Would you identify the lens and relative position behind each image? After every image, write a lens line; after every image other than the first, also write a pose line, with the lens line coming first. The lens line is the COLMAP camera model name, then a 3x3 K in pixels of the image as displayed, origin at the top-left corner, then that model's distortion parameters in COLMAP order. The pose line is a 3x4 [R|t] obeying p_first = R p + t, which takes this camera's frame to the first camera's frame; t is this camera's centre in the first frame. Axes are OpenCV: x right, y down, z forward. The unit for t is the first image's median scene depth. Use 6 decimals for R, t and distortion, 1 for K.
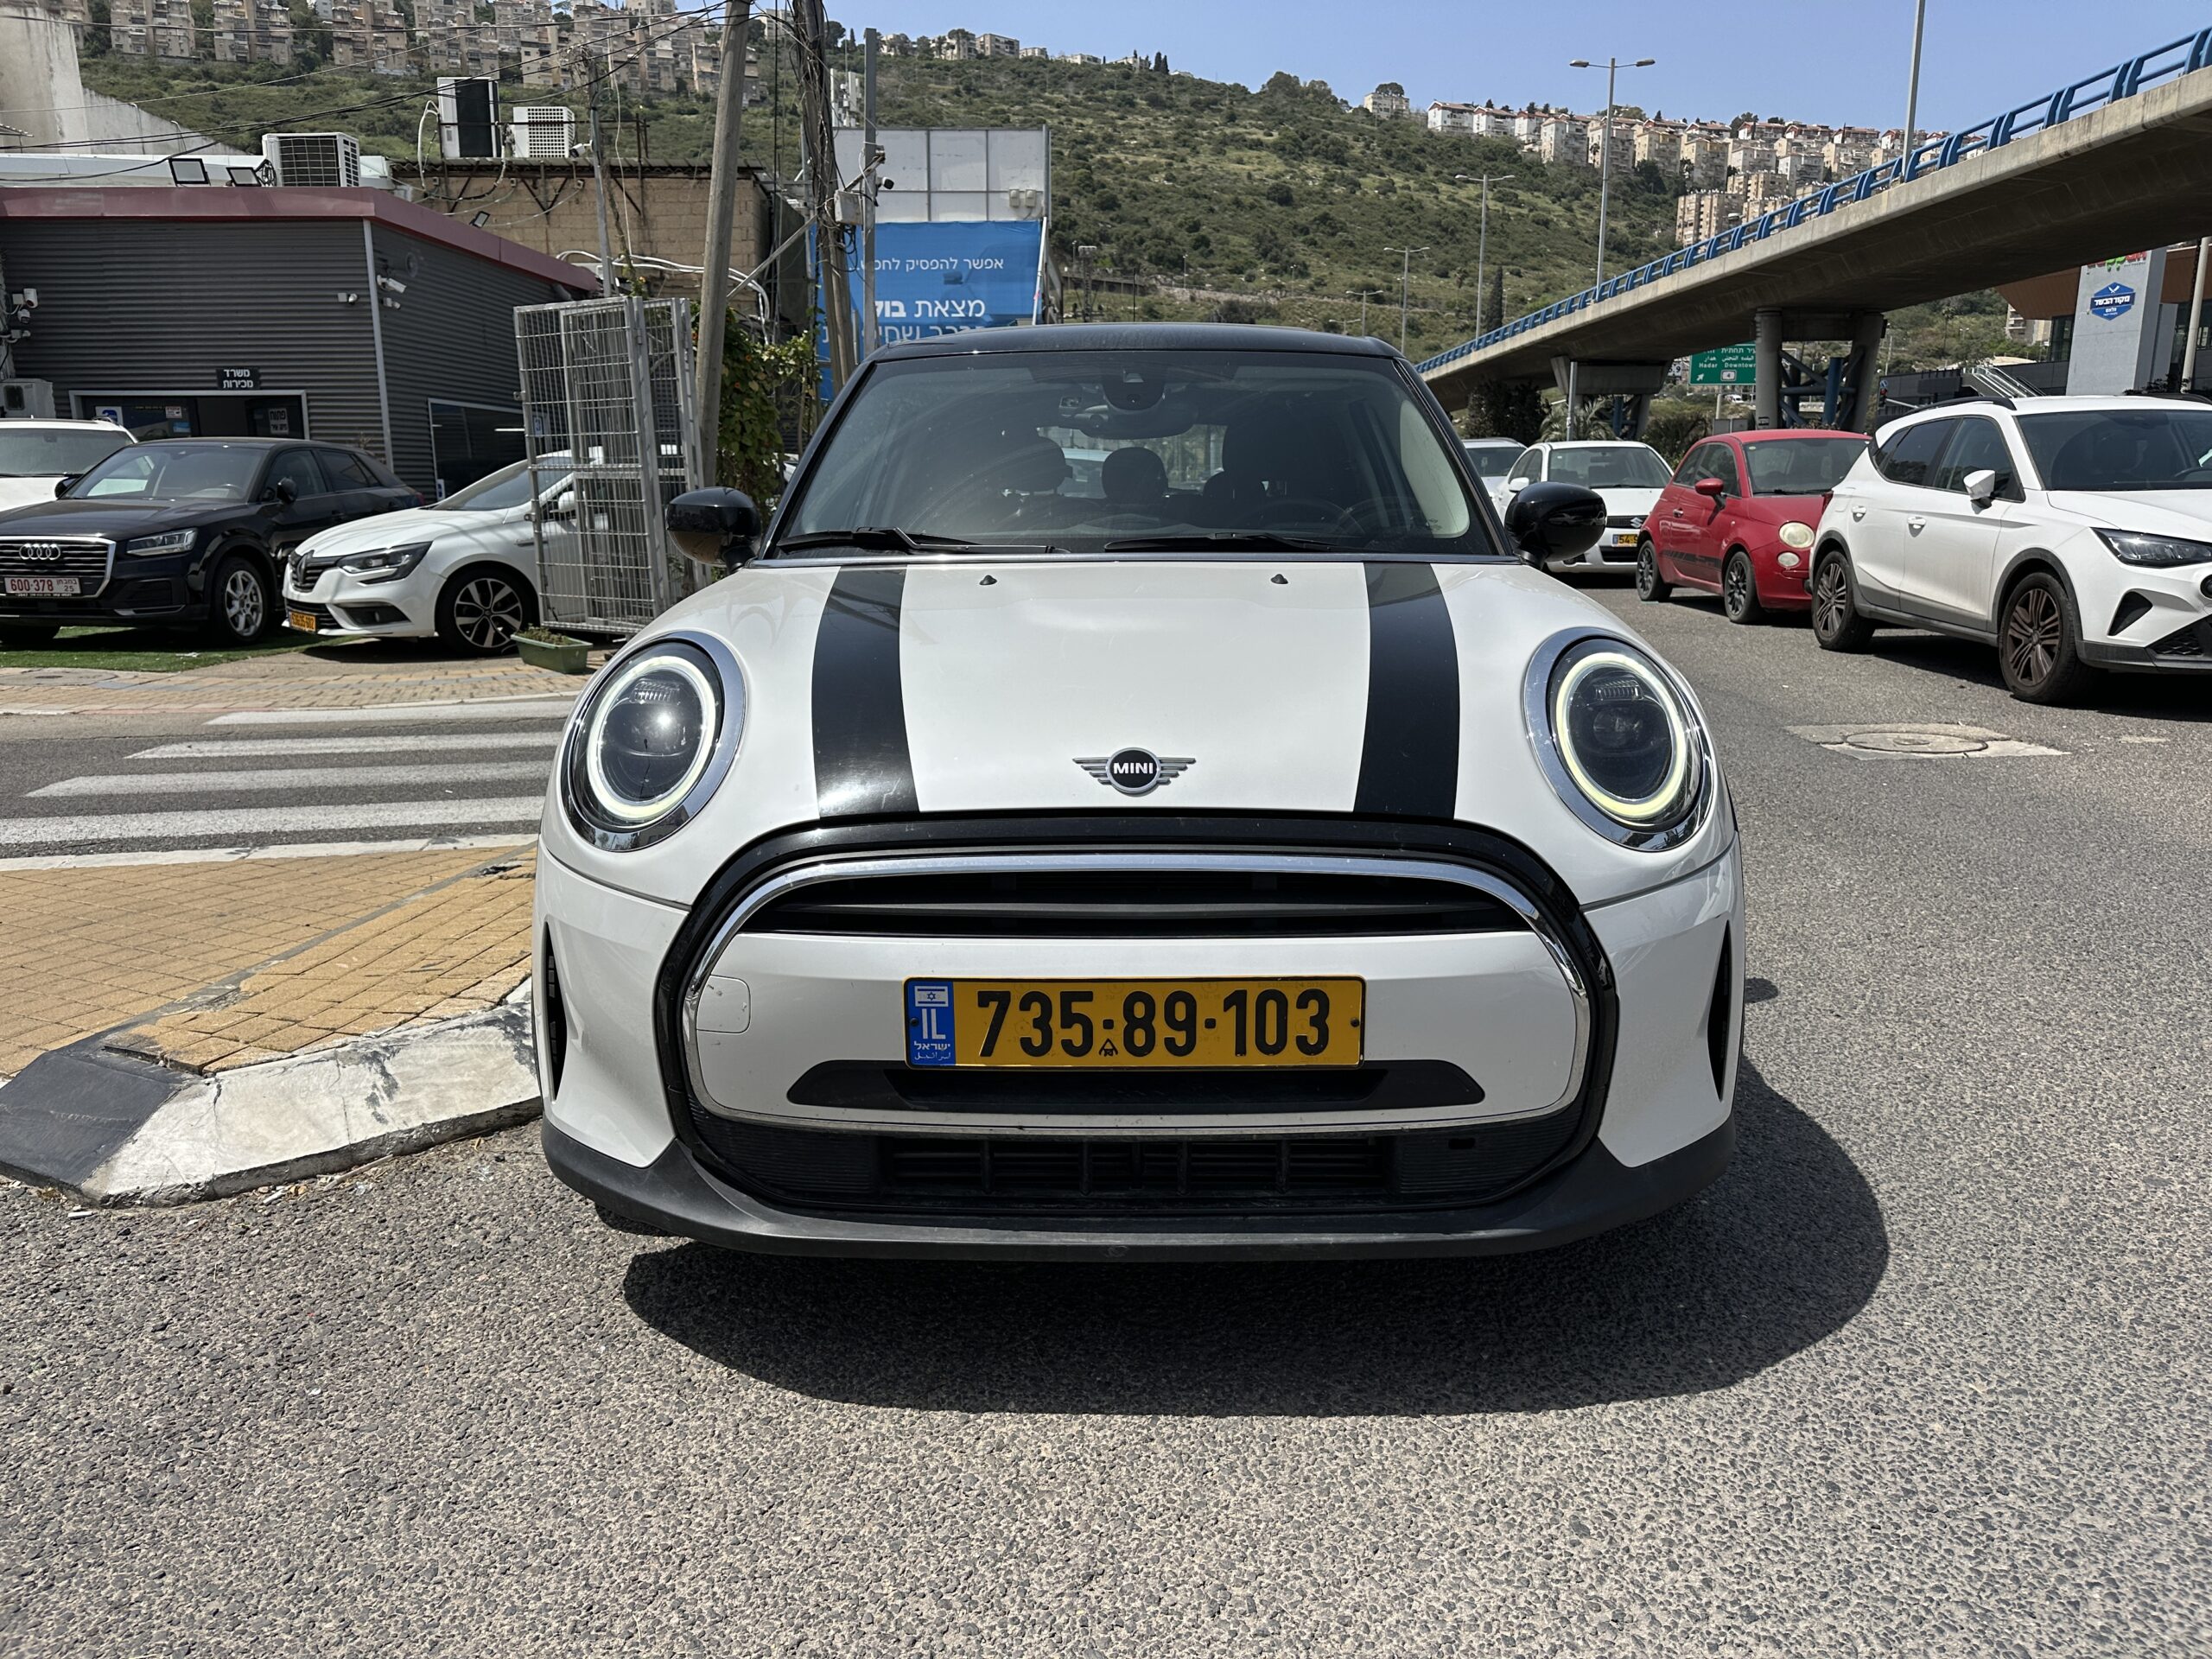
lens RADIAL K [[1589.7, 0, 1124.9], [0, 1589.7, 839.8], [0, 0, 1]] dist [0.007825, -0.015778]
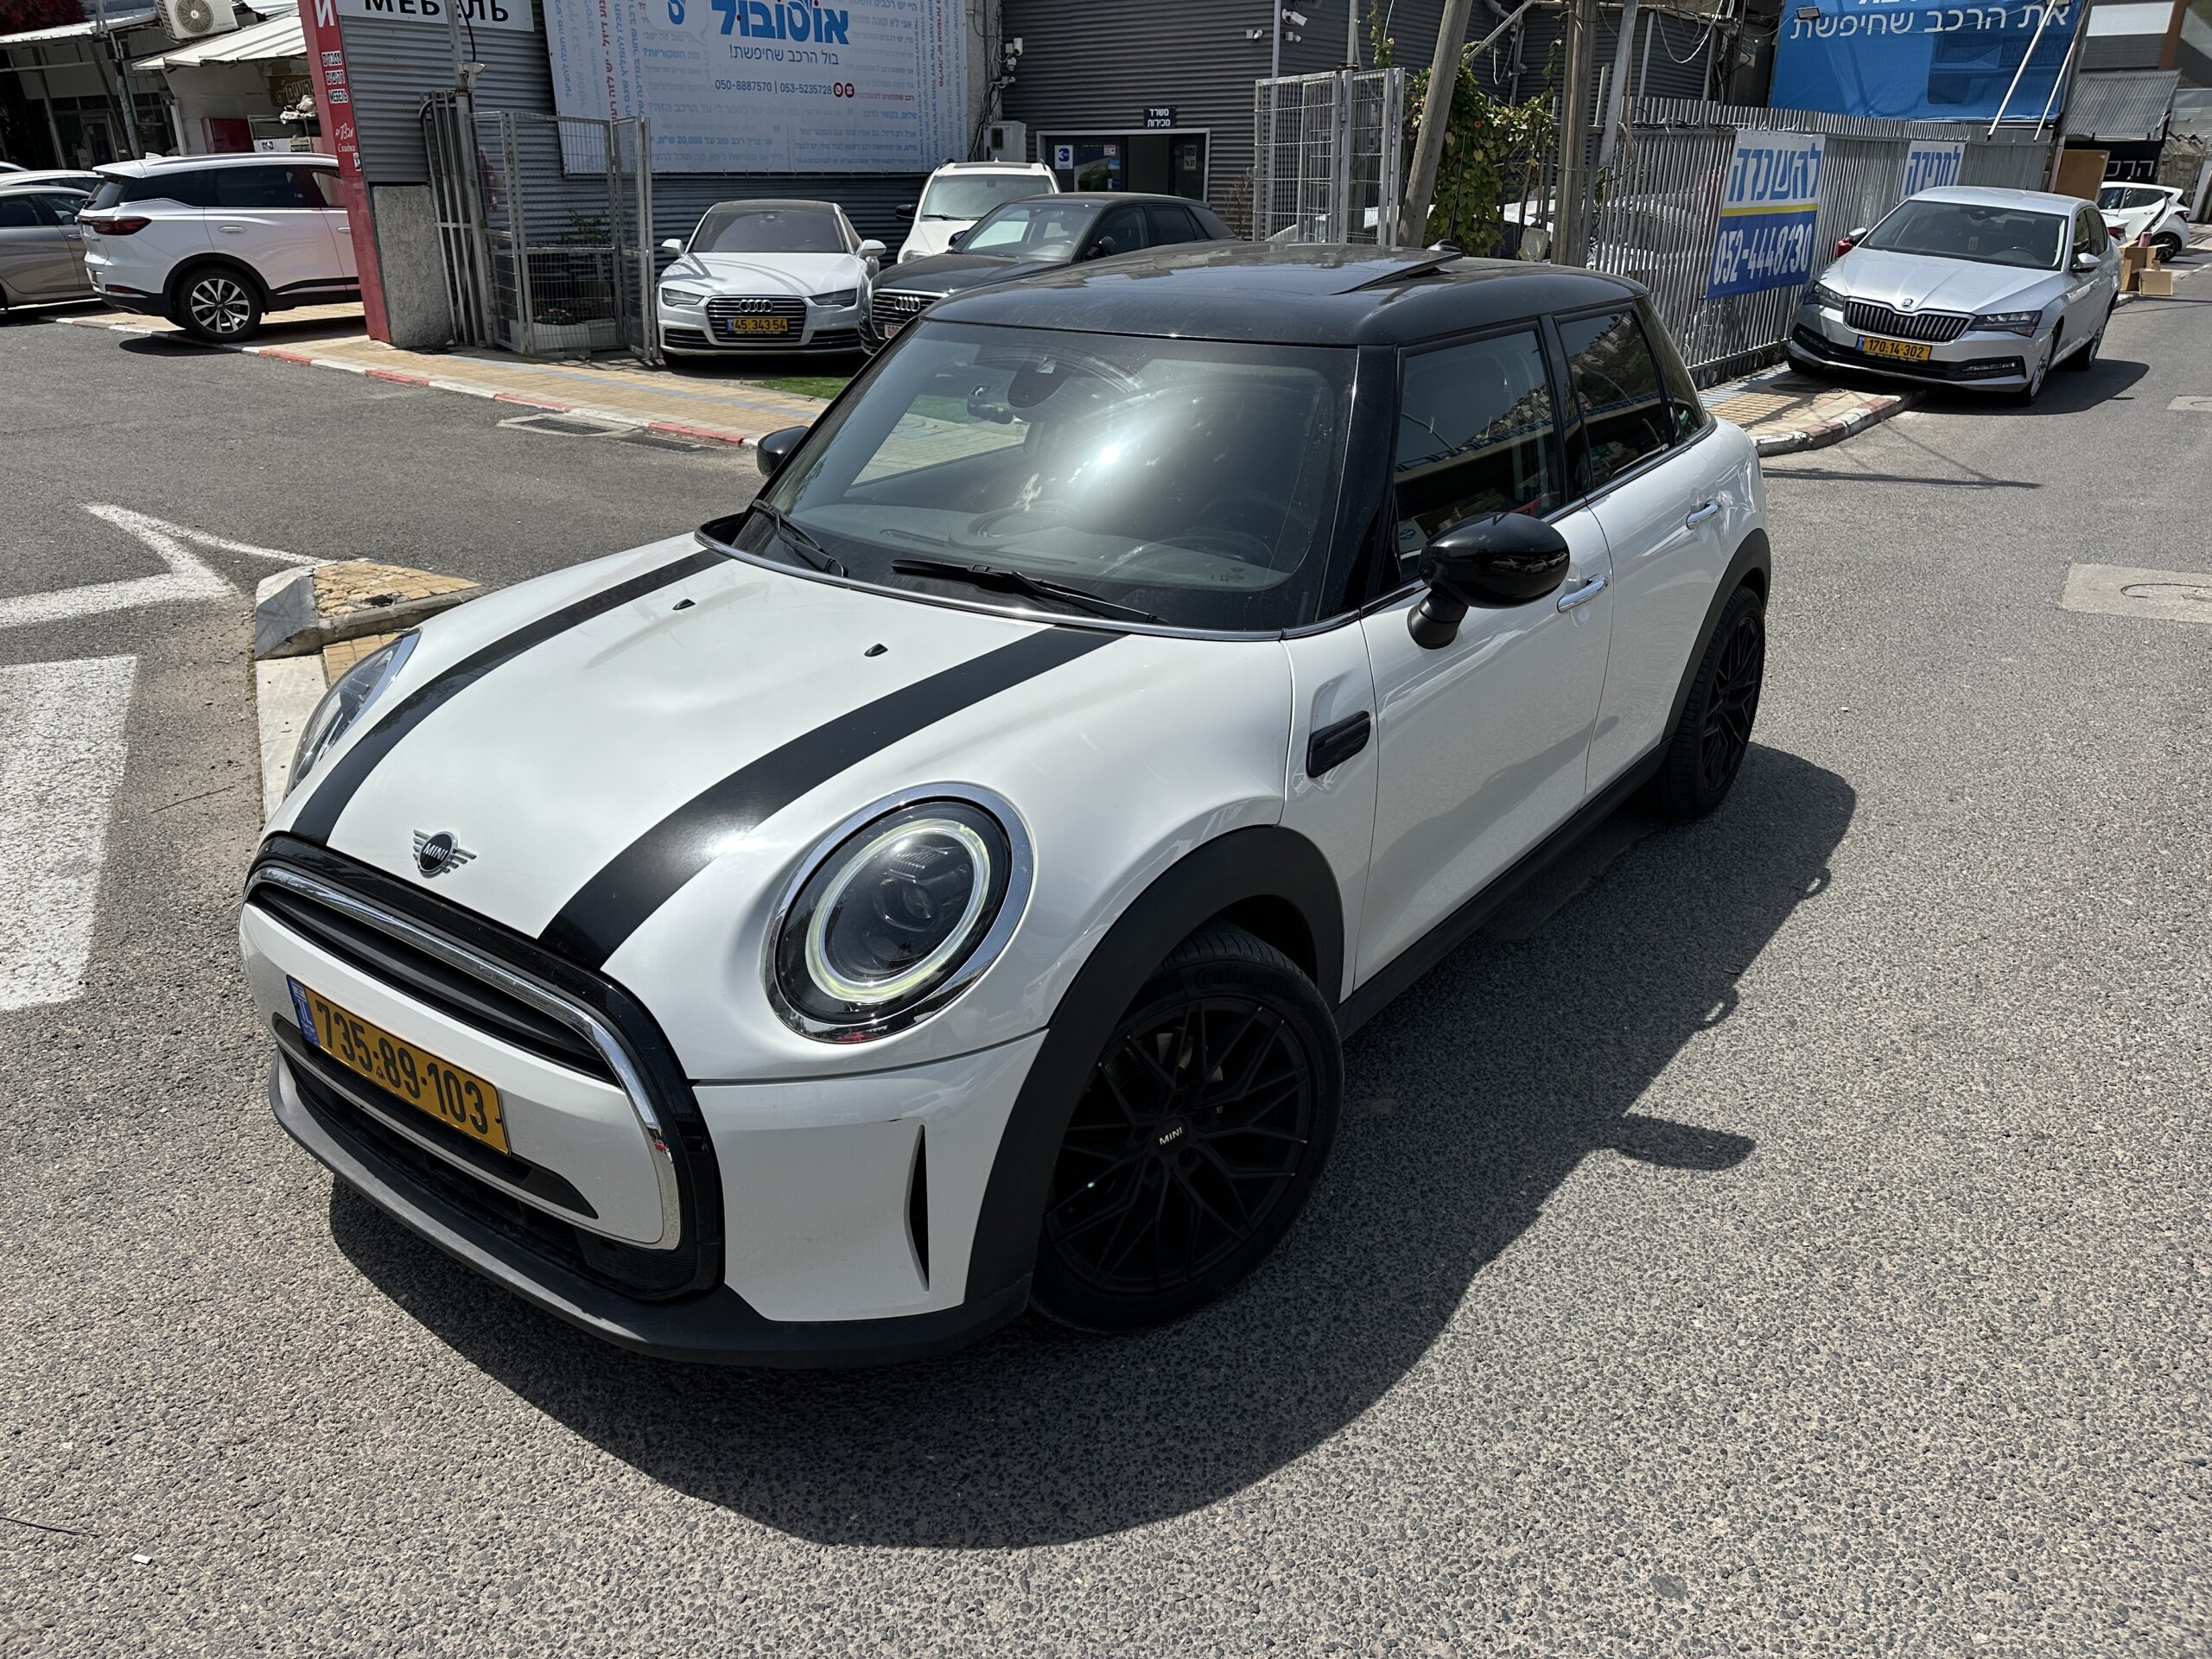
lens RADIAL K [[1589.7, 0, 1124.9], [0, 1589.7, 839.8], [0, 0, 1]] dist [0.007825, -0.015778]
pose [[0.801303, 0.234948, -0.550194, 0.213299], [-0.128516, 0.965788, 0.225248, -0.077437], [0.584292, -0.109783, 0.804083, 0.069814]]
